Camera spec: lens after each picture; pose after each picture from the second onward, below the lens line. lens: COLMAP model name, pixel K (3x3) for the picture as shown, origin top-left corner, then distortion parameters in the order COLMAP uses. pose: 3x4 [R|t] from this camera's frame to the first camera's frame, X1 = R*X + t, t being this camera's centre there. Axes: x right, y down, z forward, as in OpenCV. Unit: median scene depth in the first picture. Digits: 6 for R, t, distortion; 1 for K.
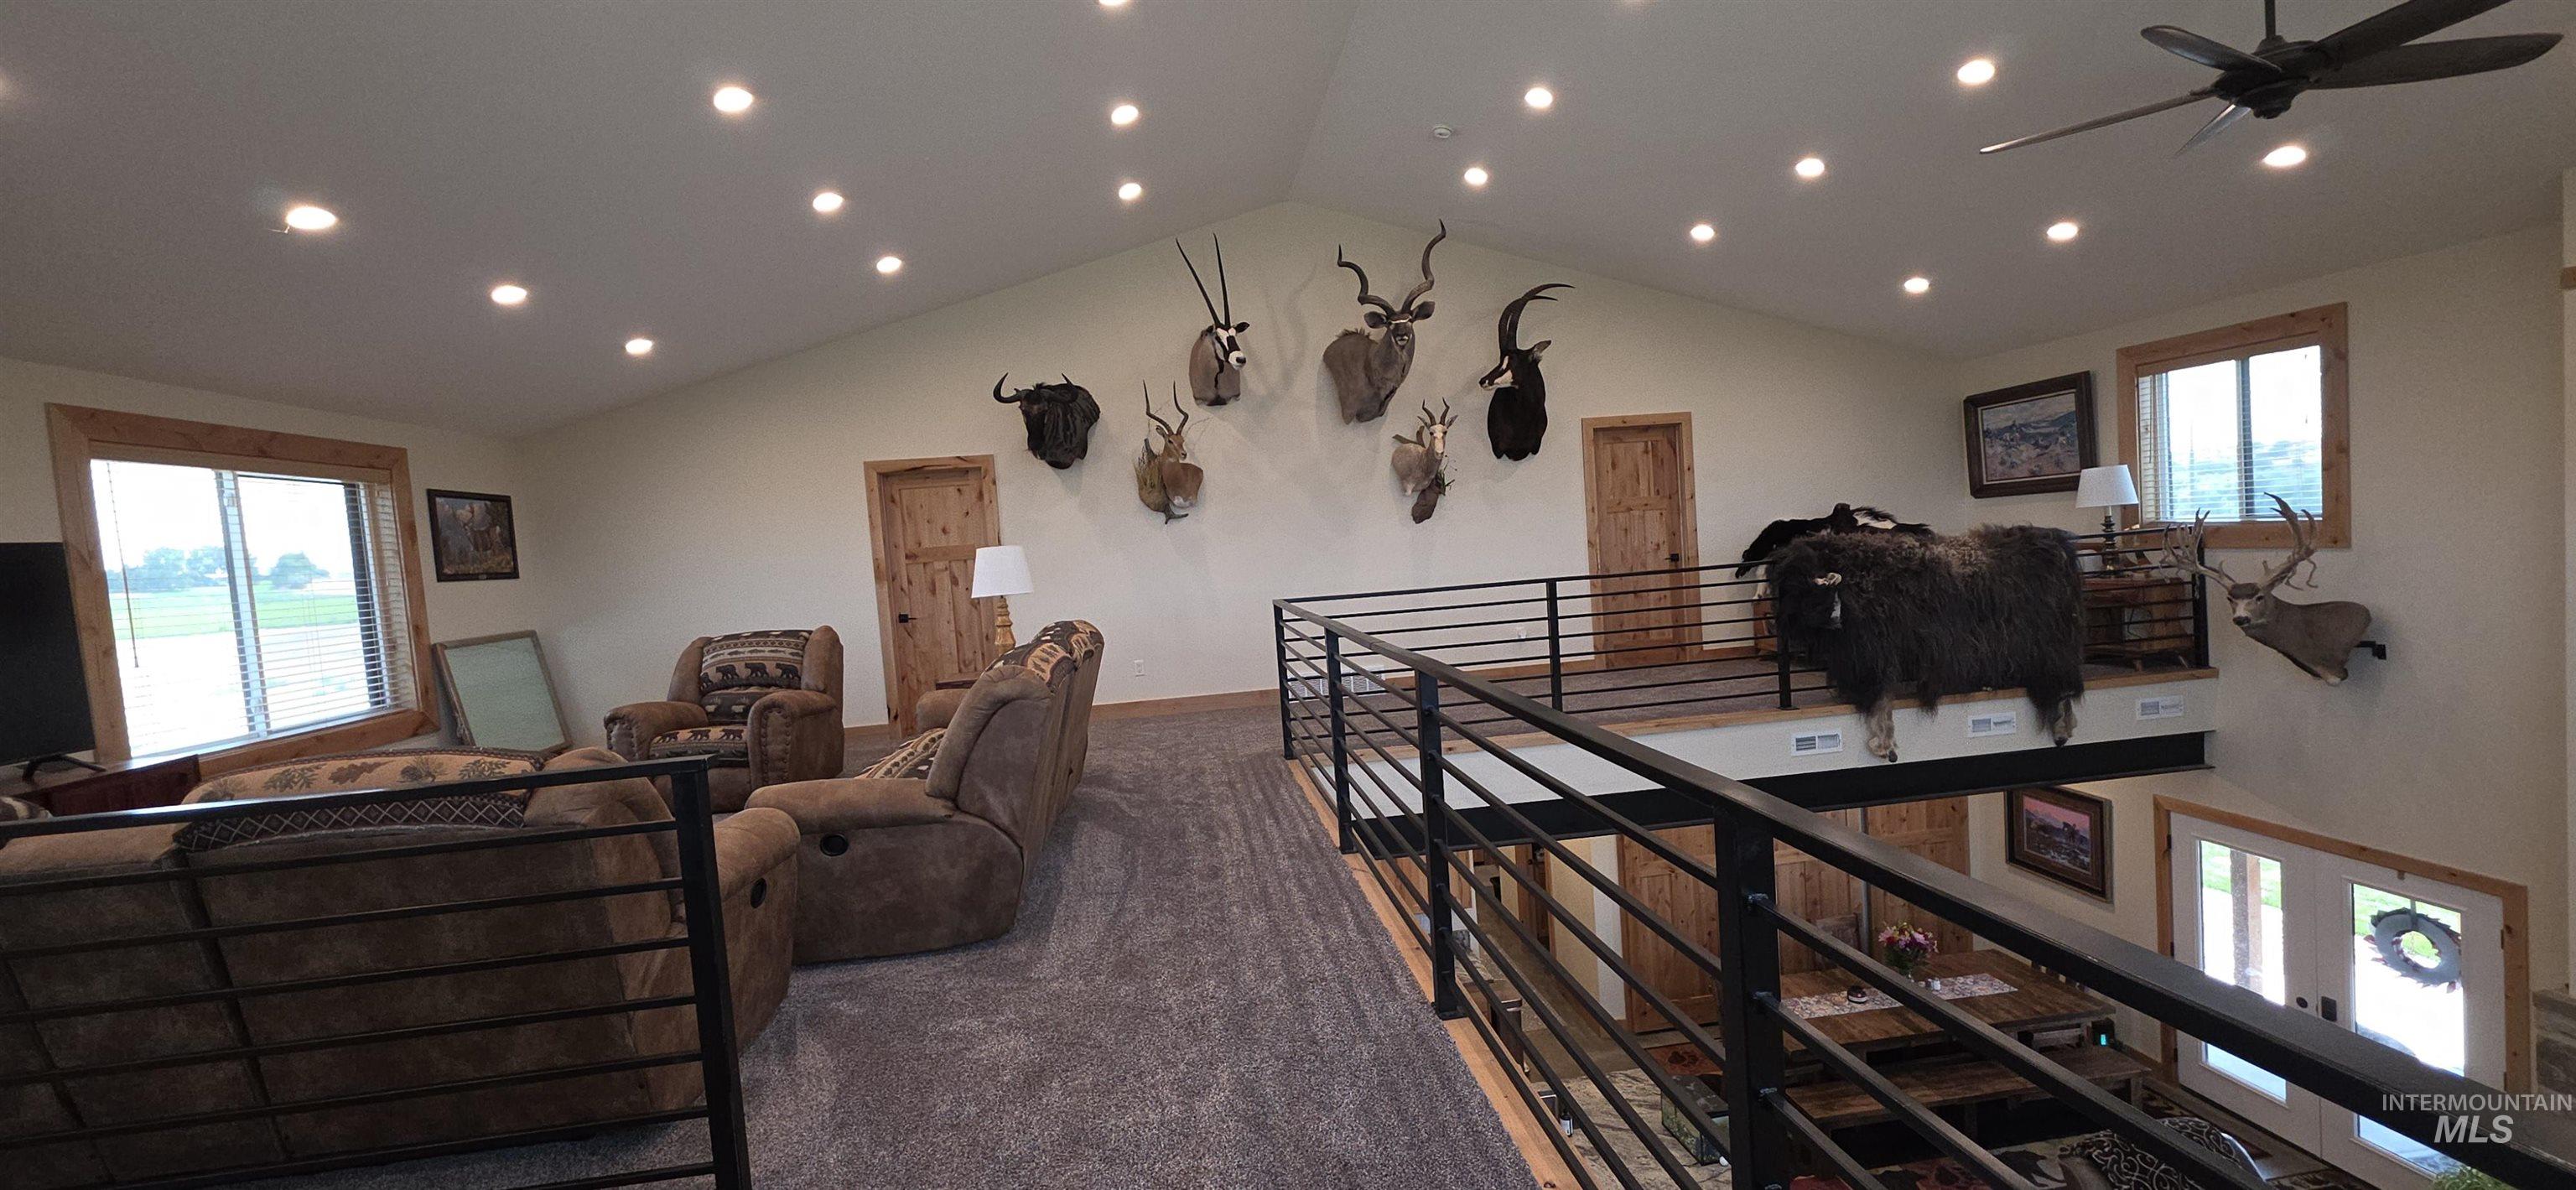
lens RADIAL K [[1030.5, 0, 1294.9], [0, 1030.5, 591.8], [0, 0, 1]] dist [0.001893, -0.000352]
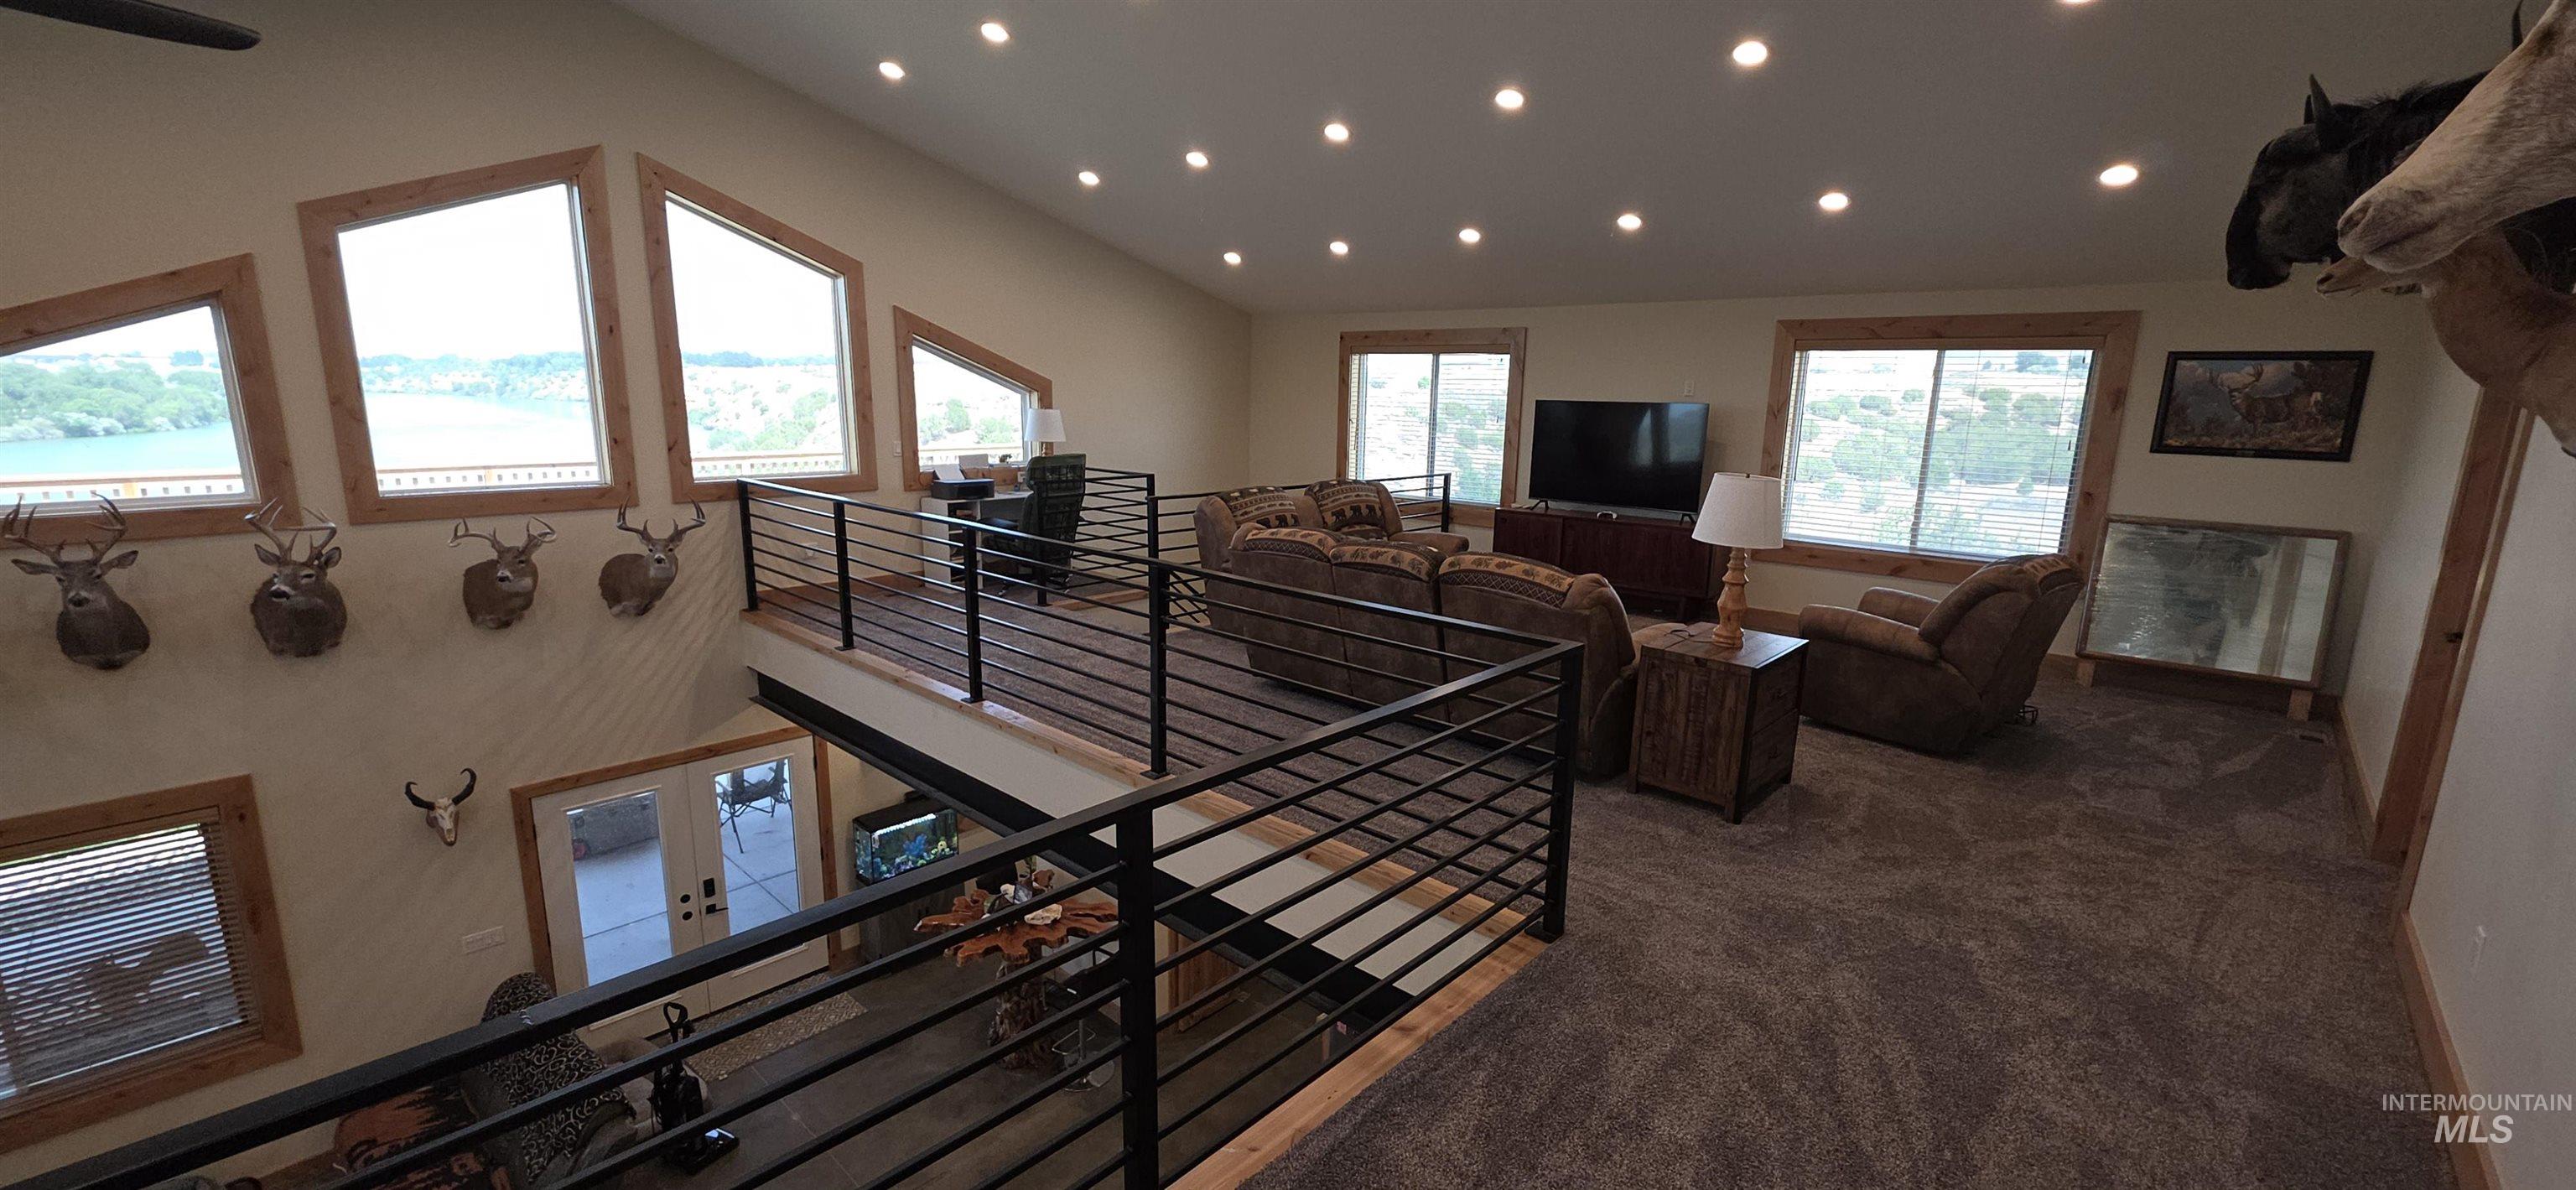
lens RADIAL K [[1030.5, 0, 1288.3], [0, 1030.5, 583.0], [0, 0, 1]] dist [0.001893, -0.000352]
pose [[-0.762900, 0.180686, -0.620755, 0.384802], [-0.000315, 0.960049, 0.279833, -0.160497], [0.646517, 0.213680, -0.732364, 1.219355]]
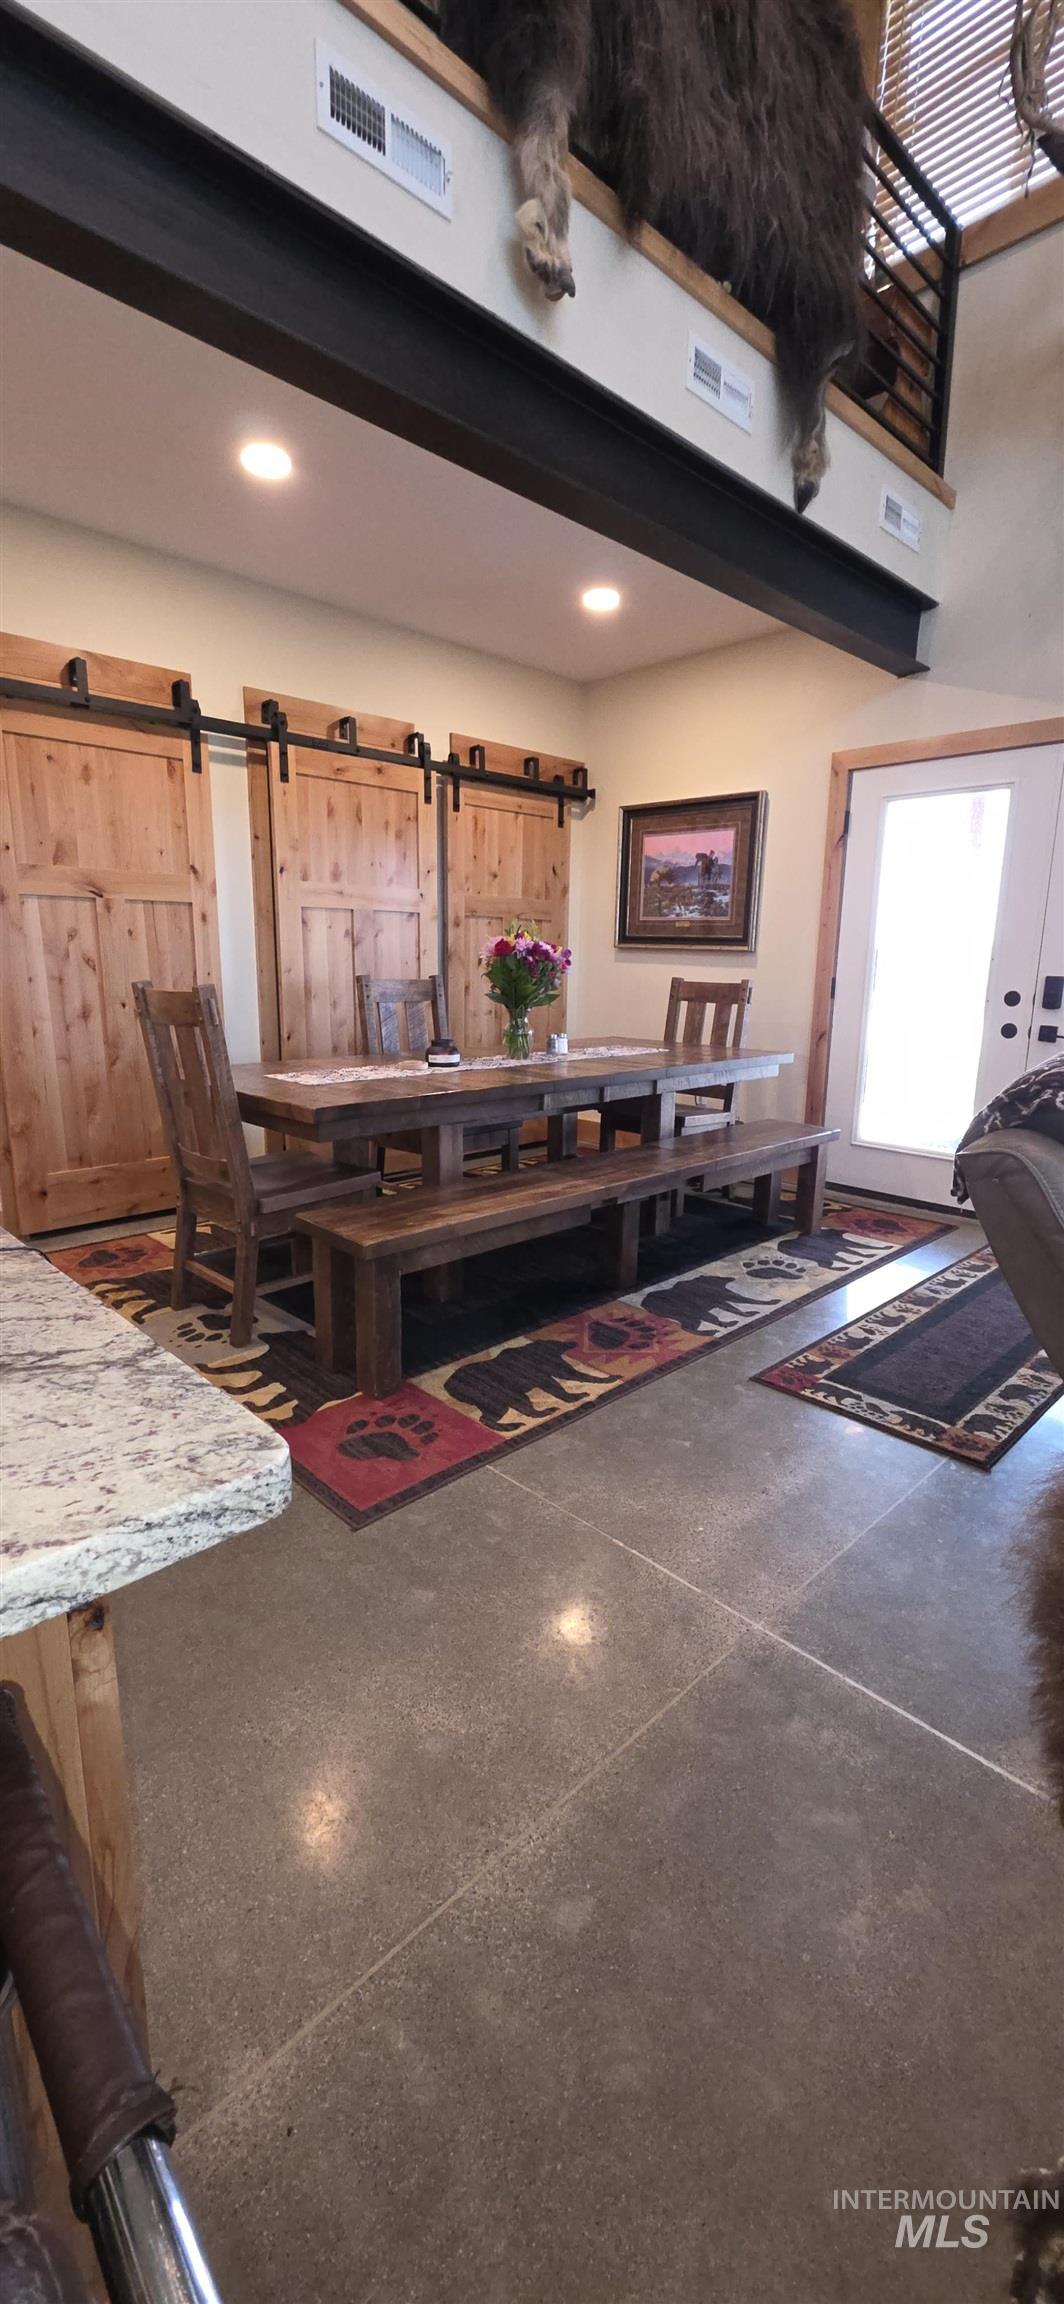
lens RADIAL K [[921.6, 0, 534.2], [0, 921.6, 1154.2], [0, 0, 1]] dist [0.001893, -0.000352]
pose [[0.796200, -0.048164, 0.603114, 0.354498], [-0.034910, 0.991509, 0.125267, 0.441956], [-0.604026, -0.120792, 0.787758, 0.708456]]
